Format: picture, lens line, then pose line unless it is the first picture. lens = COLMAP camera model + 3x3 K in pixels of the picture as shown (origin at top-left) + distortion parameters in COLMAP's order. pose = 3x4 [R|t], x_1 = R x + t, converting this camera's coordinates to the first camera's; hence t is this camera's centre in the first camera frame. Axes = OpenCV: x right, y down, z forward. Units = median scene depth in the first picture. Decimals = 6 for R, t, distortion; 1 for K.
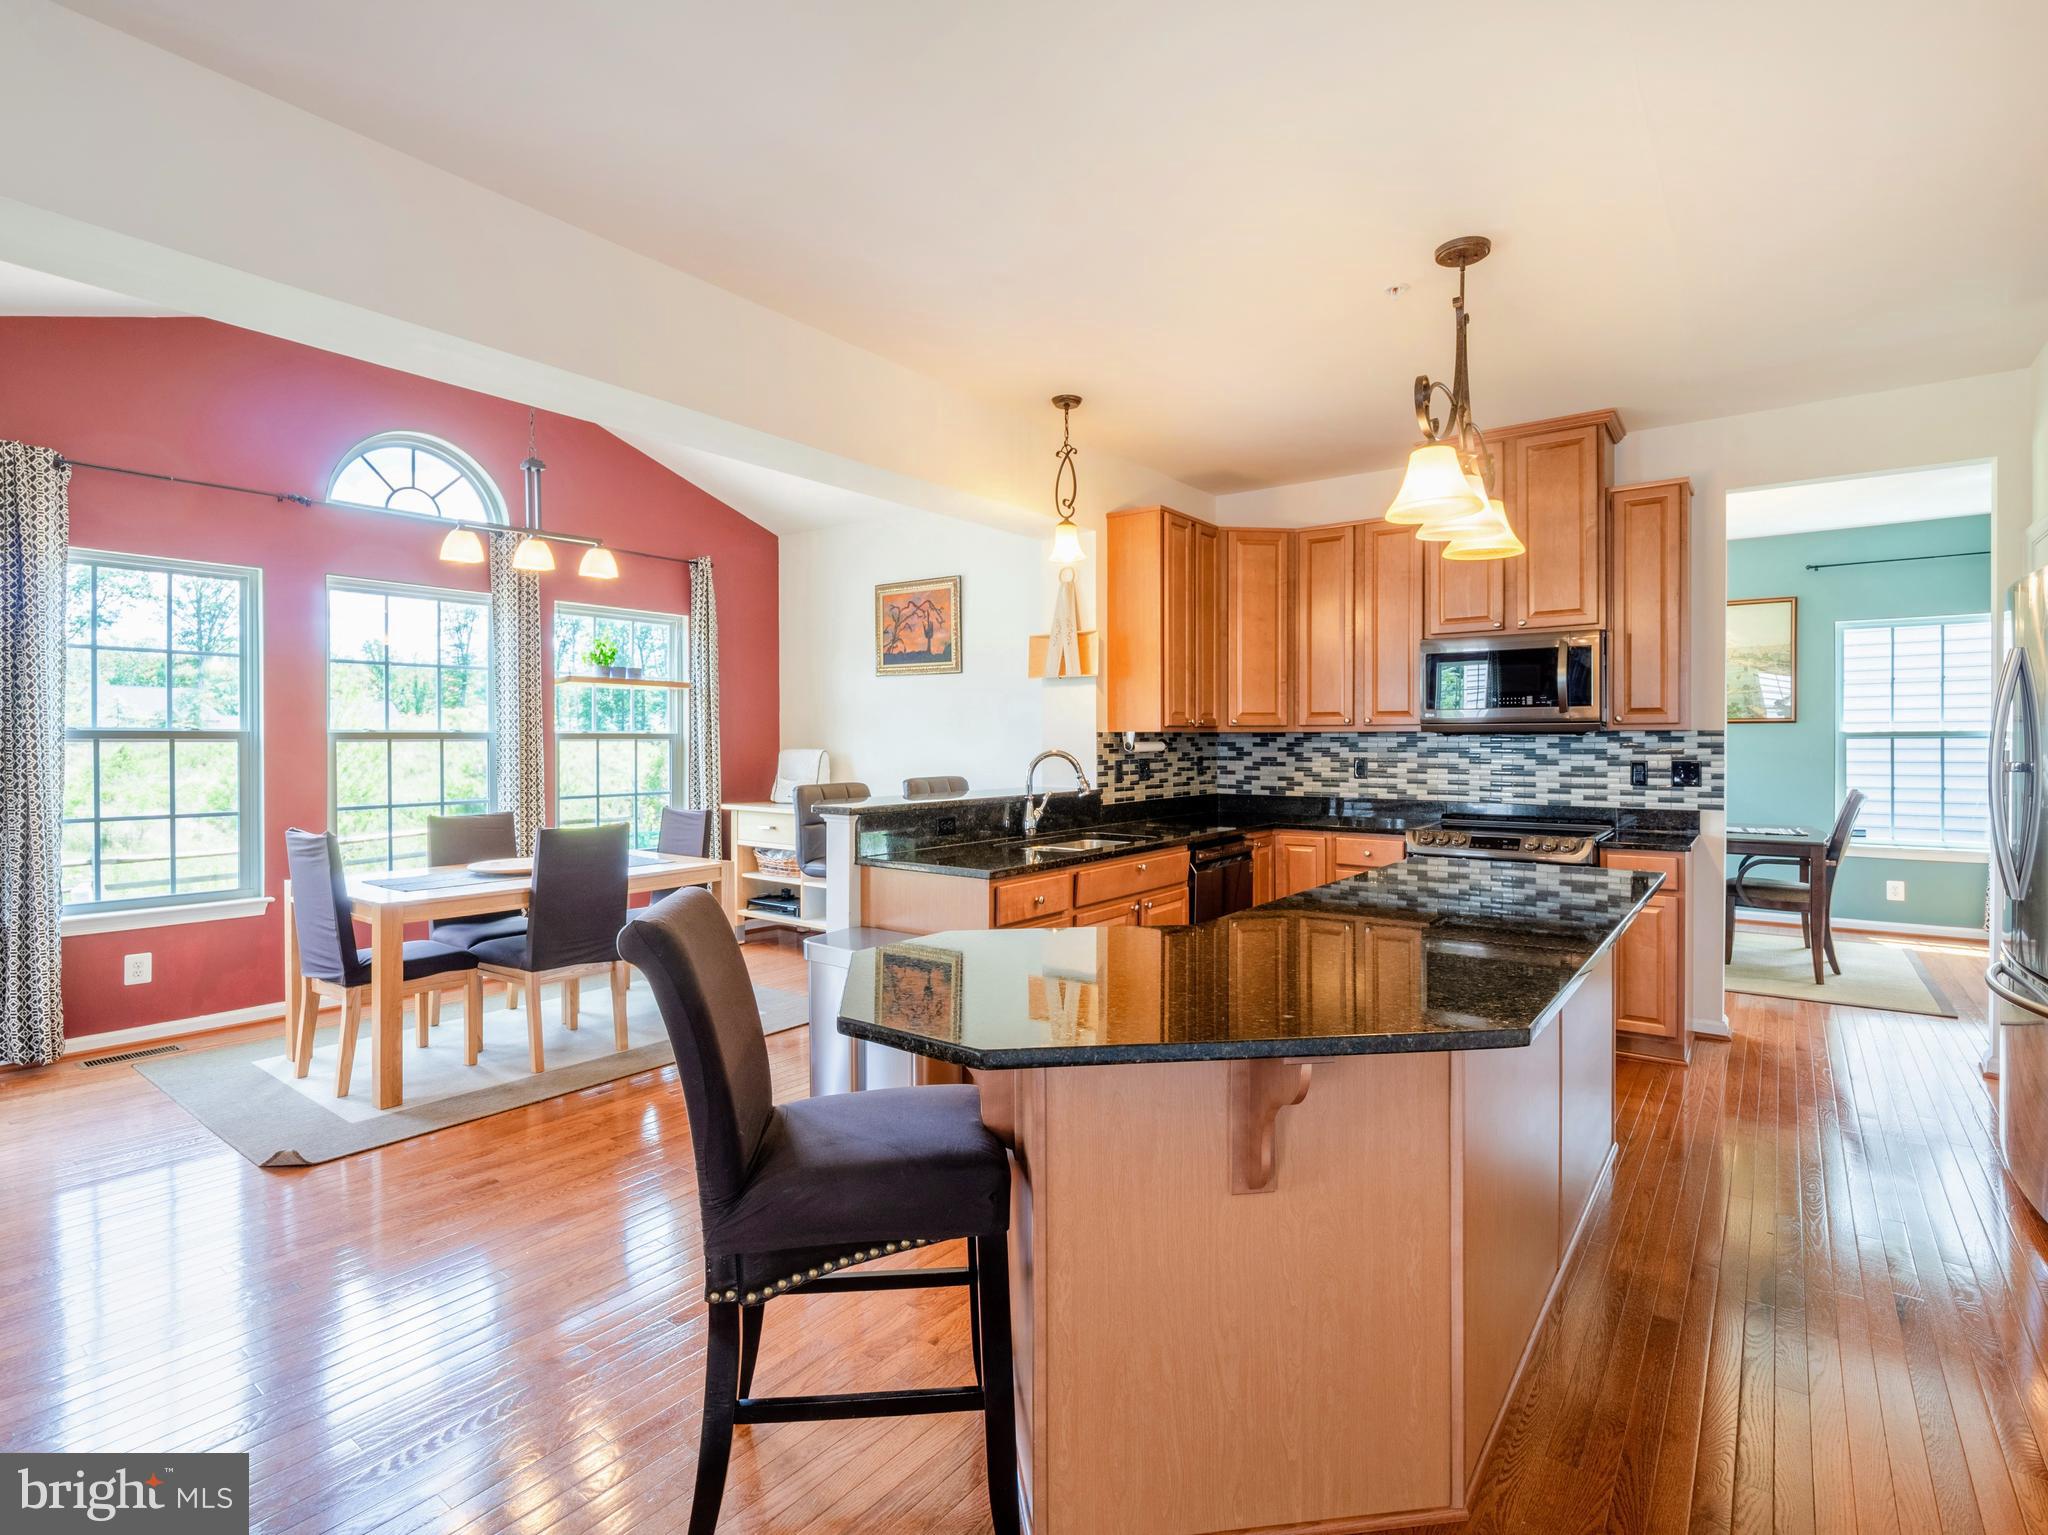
lens RADIAL K [[1015.7, 0, 1027.1], [0, 1015.7, 742.5], [0, 0, 1]] dist [-0.023246, -0.000137]
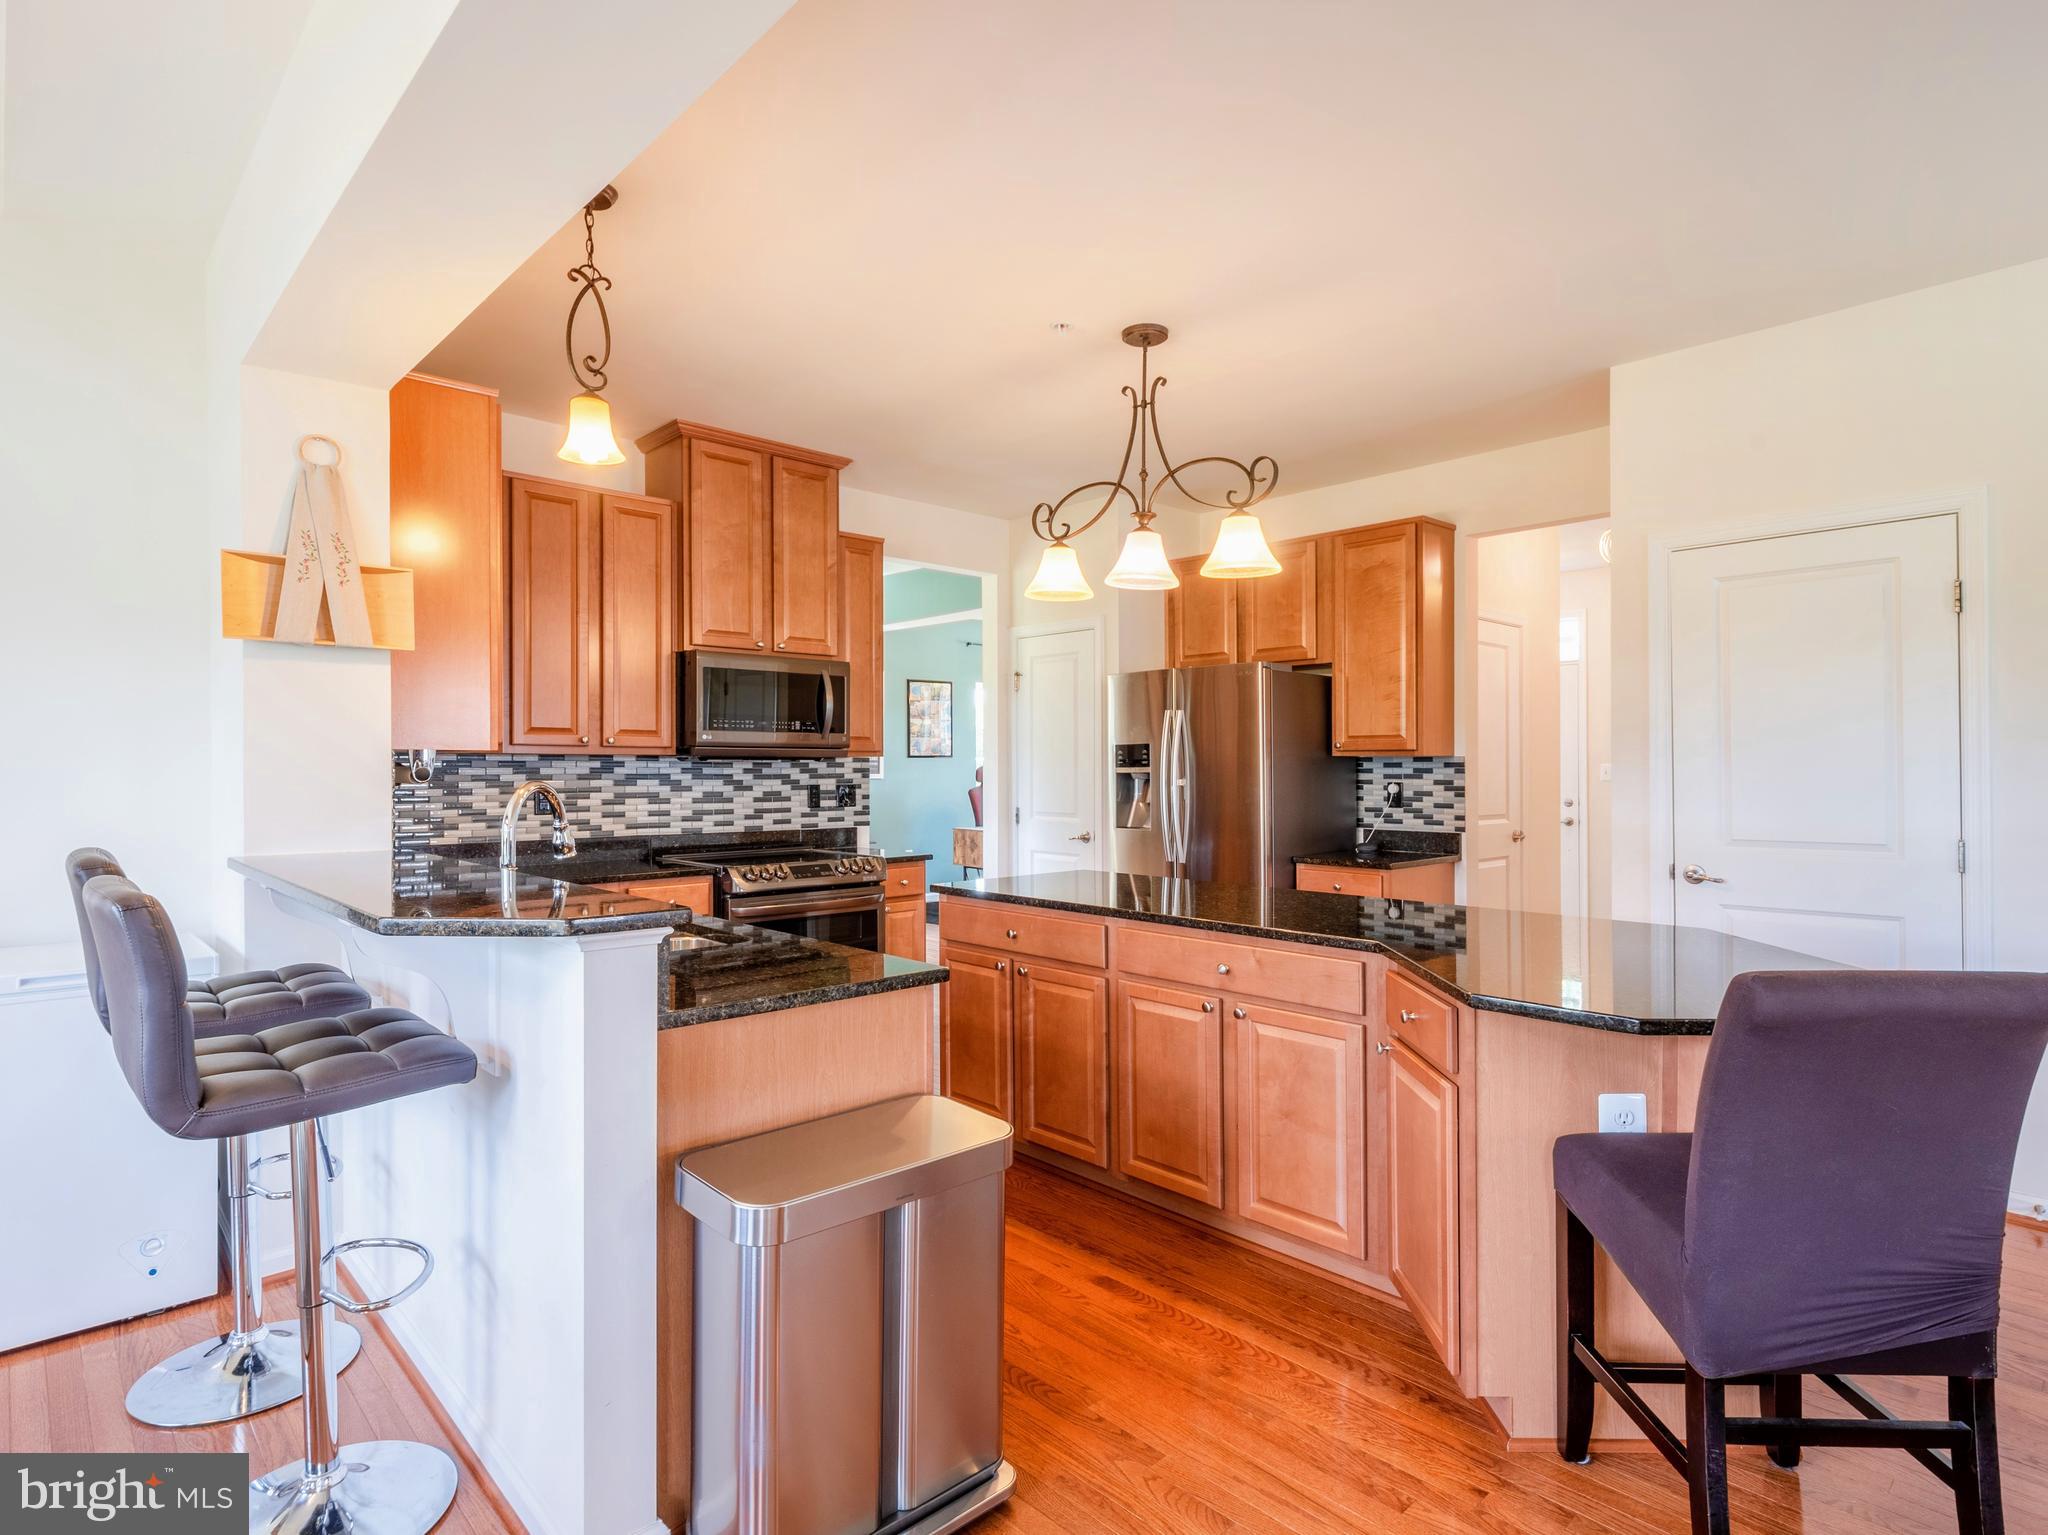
lens RADIAL K [[1061.1, 0, 1057.0], [0, 1061.1, 762.5], [0, 0, 1]] dist [0.000151, -0.000305]
pose [[0.146220, 0.003918, 0.989244, -0.438465], [-0.000326, 0.999992, -0.003913, -0.001154], [-0.989252, 0.000250, 0.146220, 0.527335]]
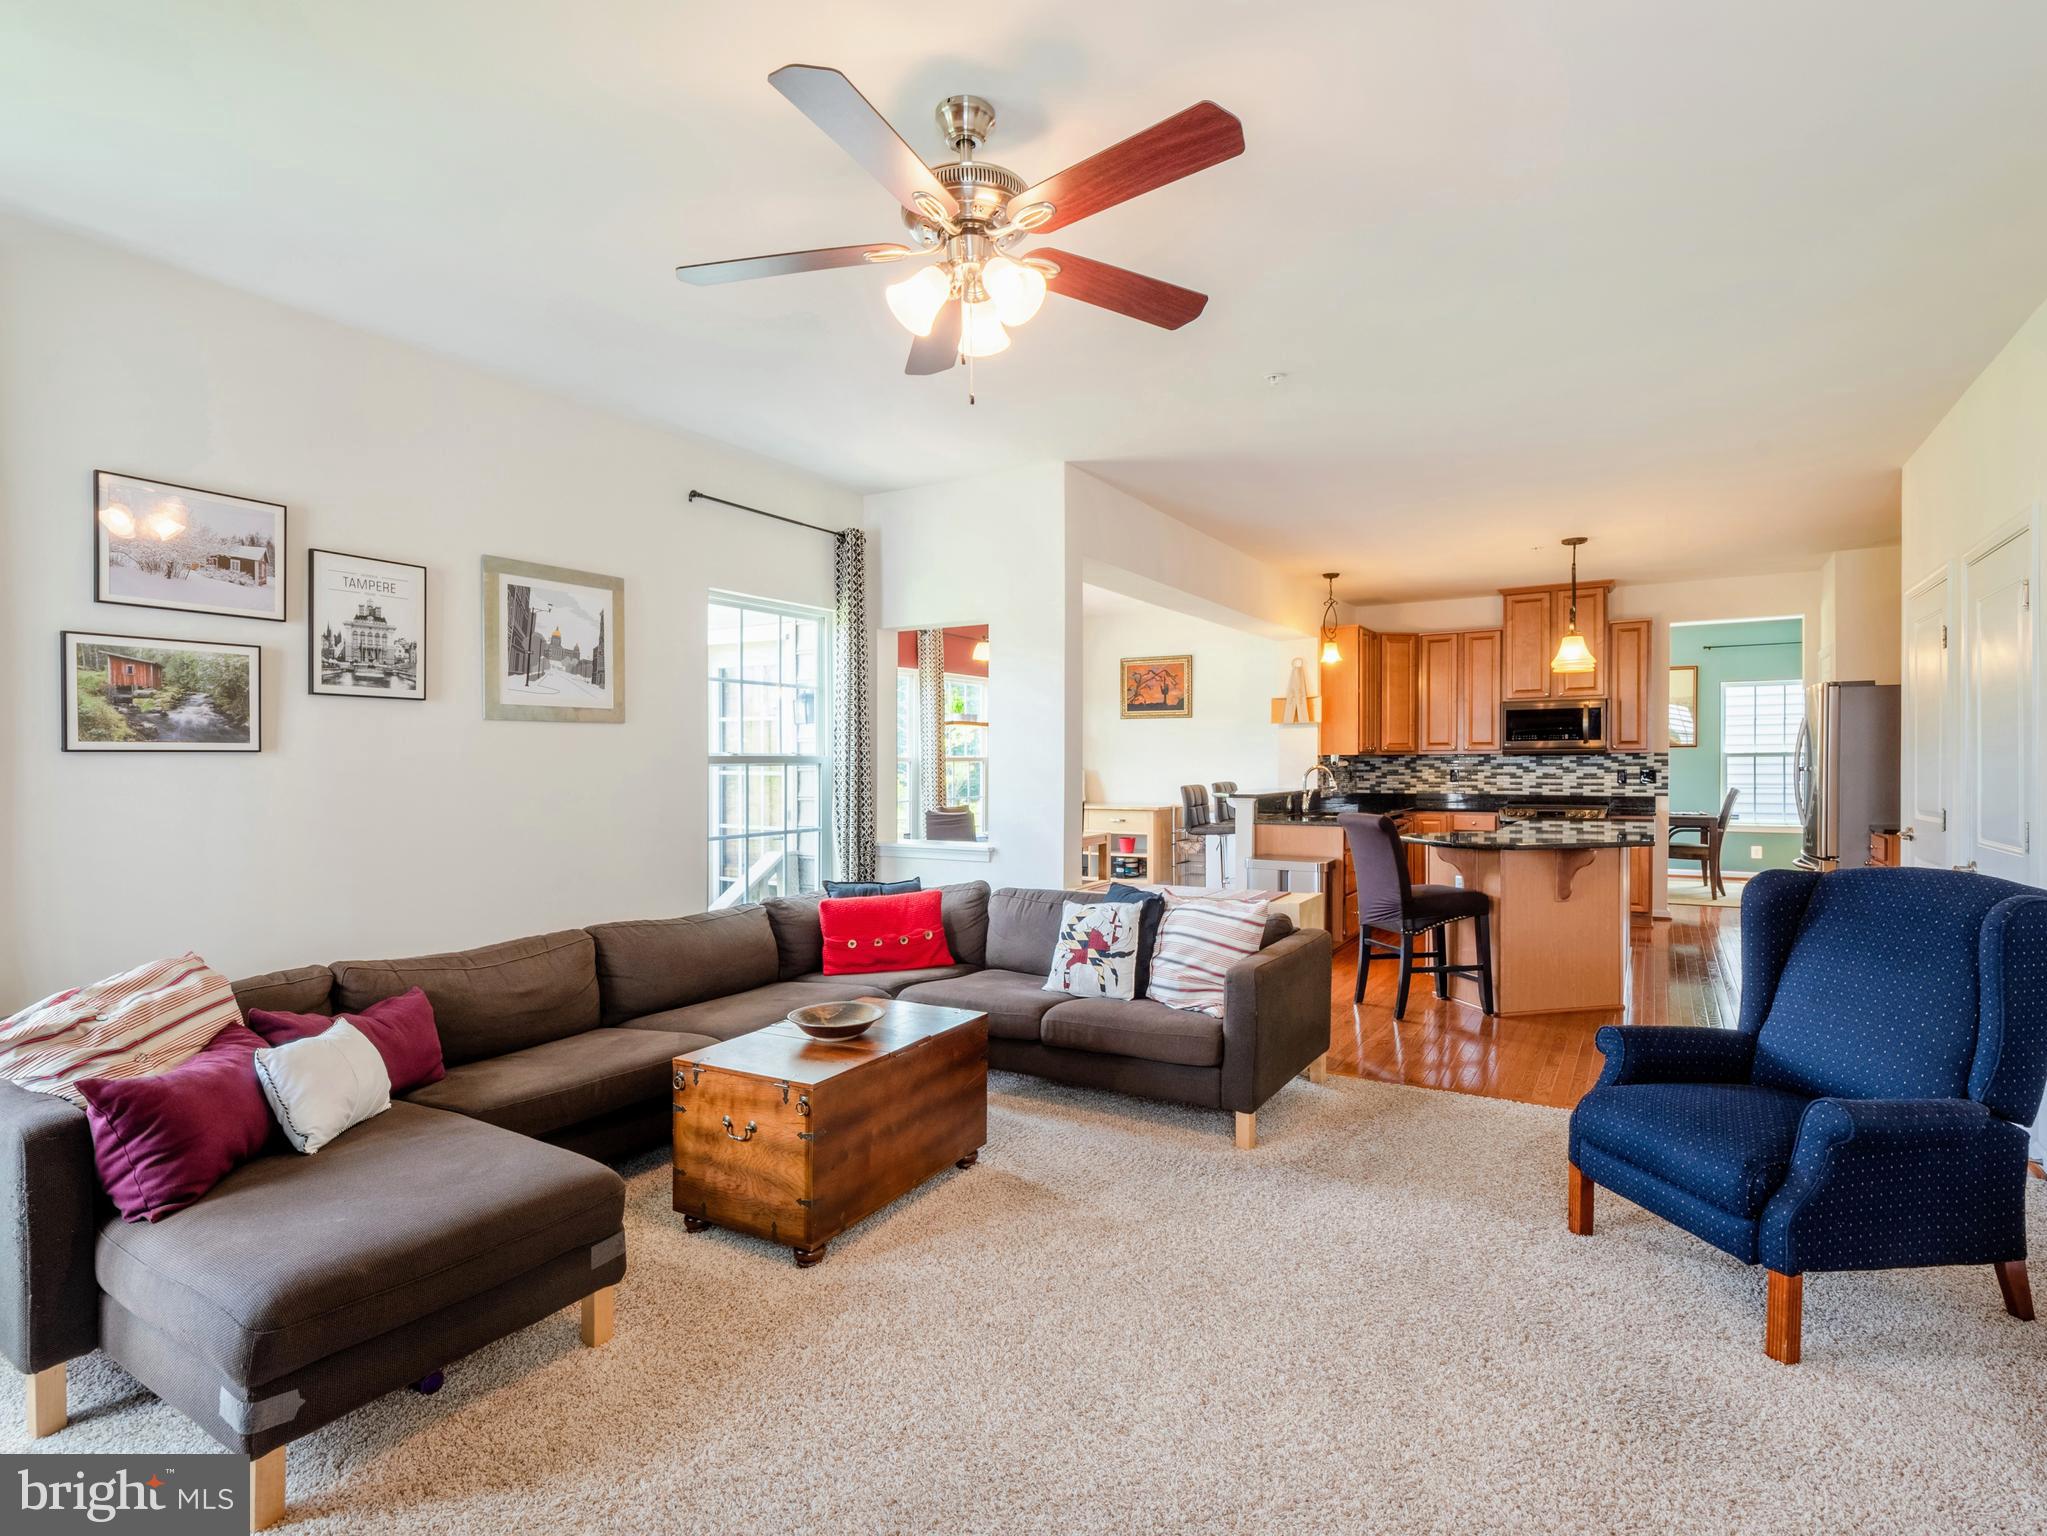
lens RADIAL K [[1077.0, 0, 957.3], [0, 1077.0, 774.6], [0, 0, 1]] dist [0.000585, -0.041822]
pose [[0.997644, -0.005473, 0.068384, -0.648129], [0.004972, 0.999960, 0.007494, 0.006255], [-0.068422, -0.007136, 0.997631, -0.757169]]
